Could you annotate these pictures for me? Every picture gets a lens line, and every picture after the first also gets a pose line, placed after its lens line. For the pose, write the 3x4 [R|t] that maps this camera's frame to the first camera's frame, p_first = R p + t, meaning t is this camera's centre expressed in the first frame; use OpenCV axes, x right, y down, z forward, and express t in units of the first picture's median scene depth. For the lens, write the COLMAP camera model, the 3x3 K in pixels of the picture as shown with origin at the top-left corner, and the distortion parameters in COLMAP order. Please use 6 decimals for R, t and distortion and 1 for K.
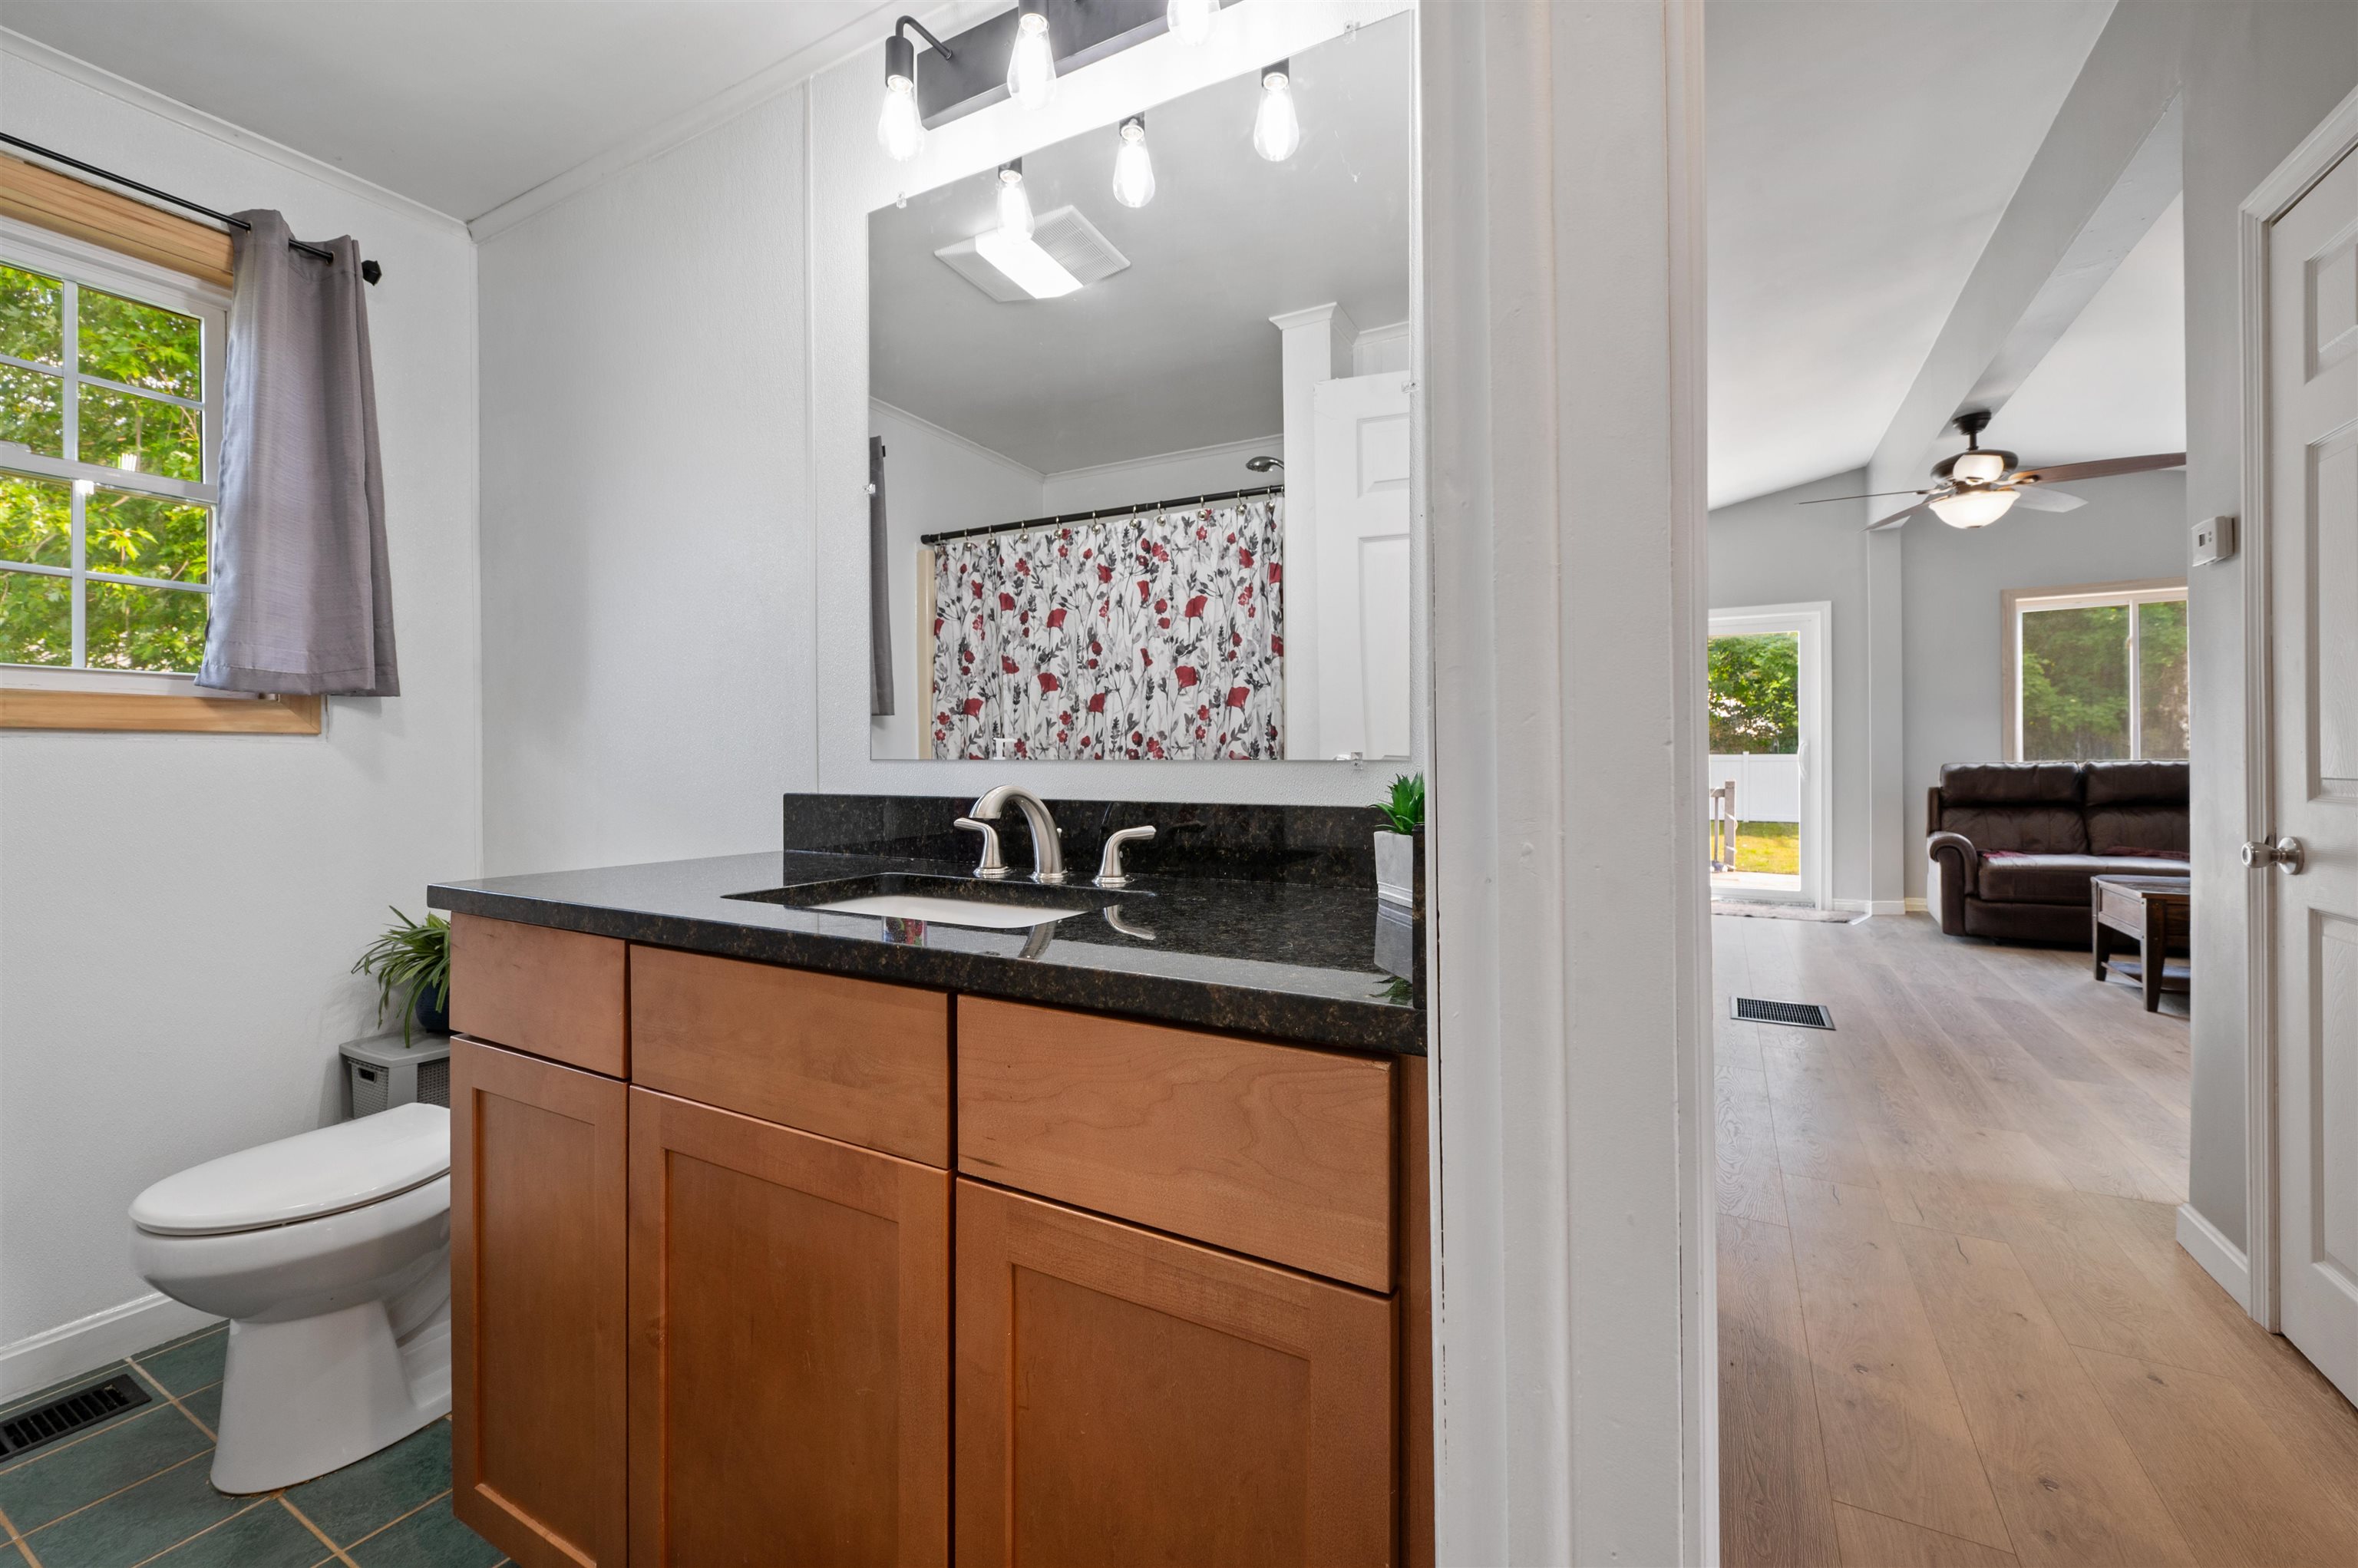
lens RADIAL K [[960.3, 0, 1174.7], [0, 960.3, 759.0], [0, 0, 1]] dist [0.000014, 0.000368]
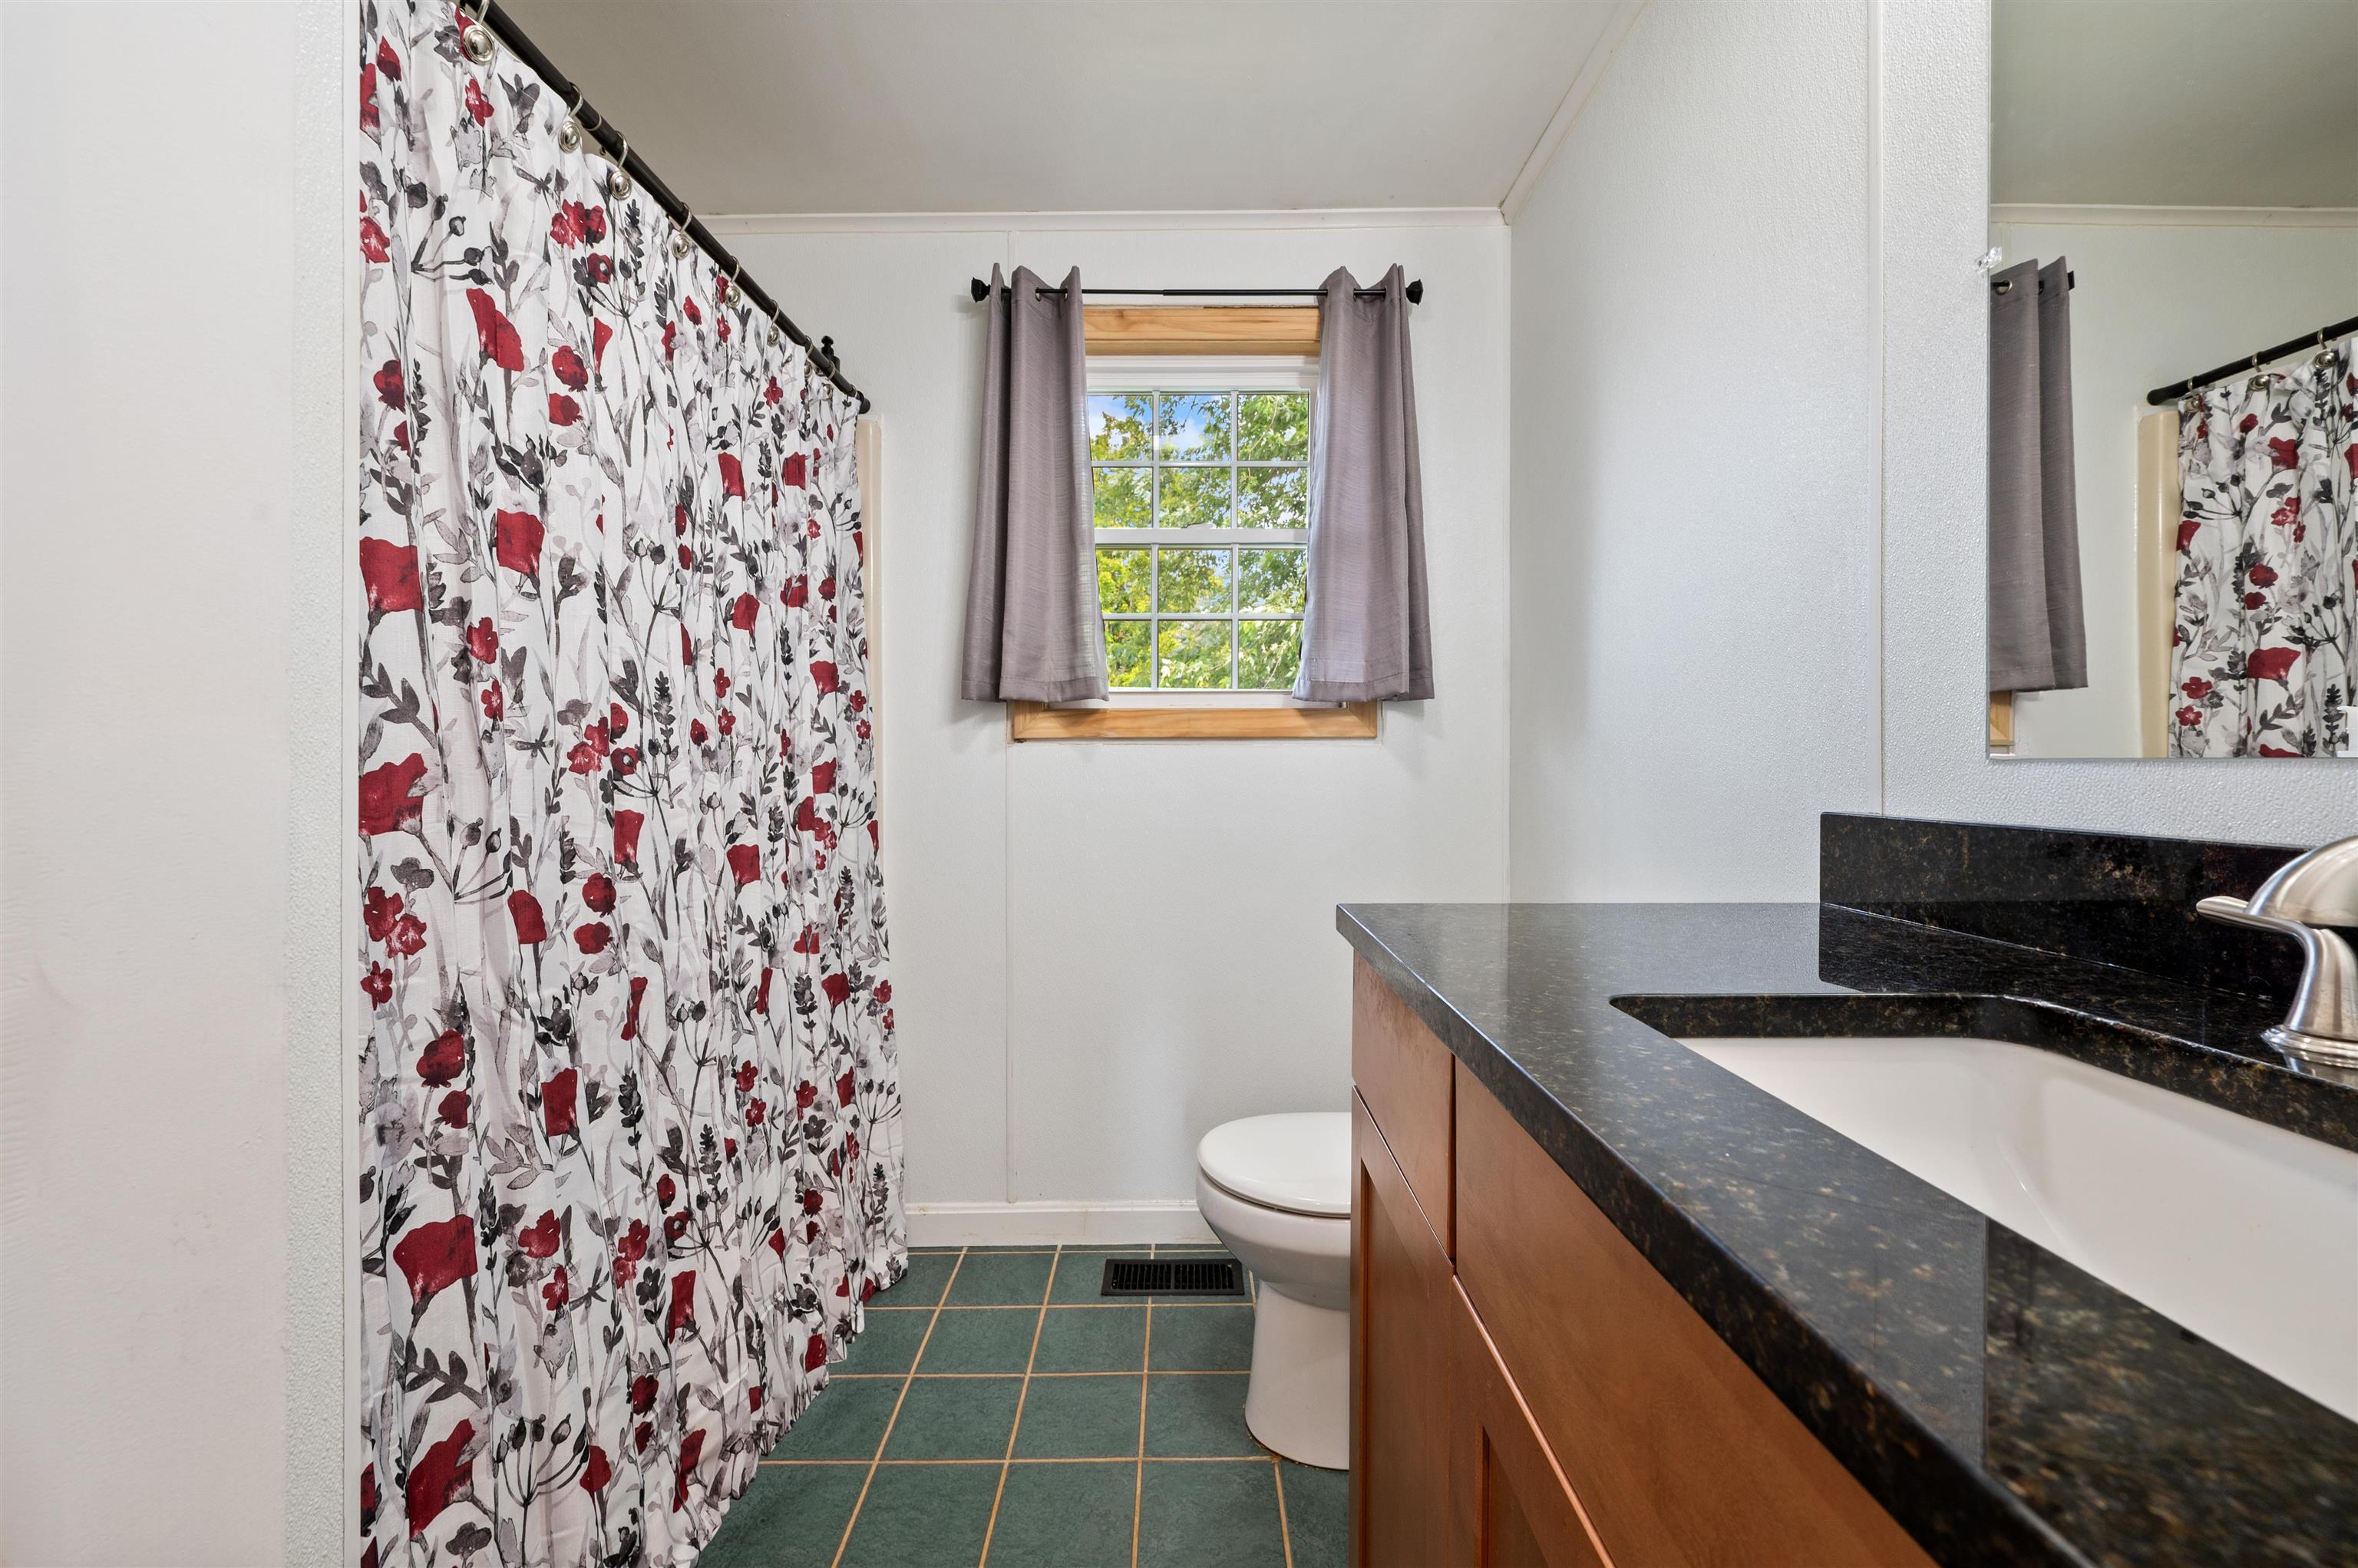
lens RADIAL K [[991.8, 0, 1135.6], [0, 991.8, 772.5], [0, 0, 1]] dist [-0.001397, 0.000042]
pose [[0.487452, 0.007078, -0.873121, -0.032305], [0.004154, 0.999937, 0.010425, 0.000724], [0.873140, -0.008709, 0.487392, 0.158616]]
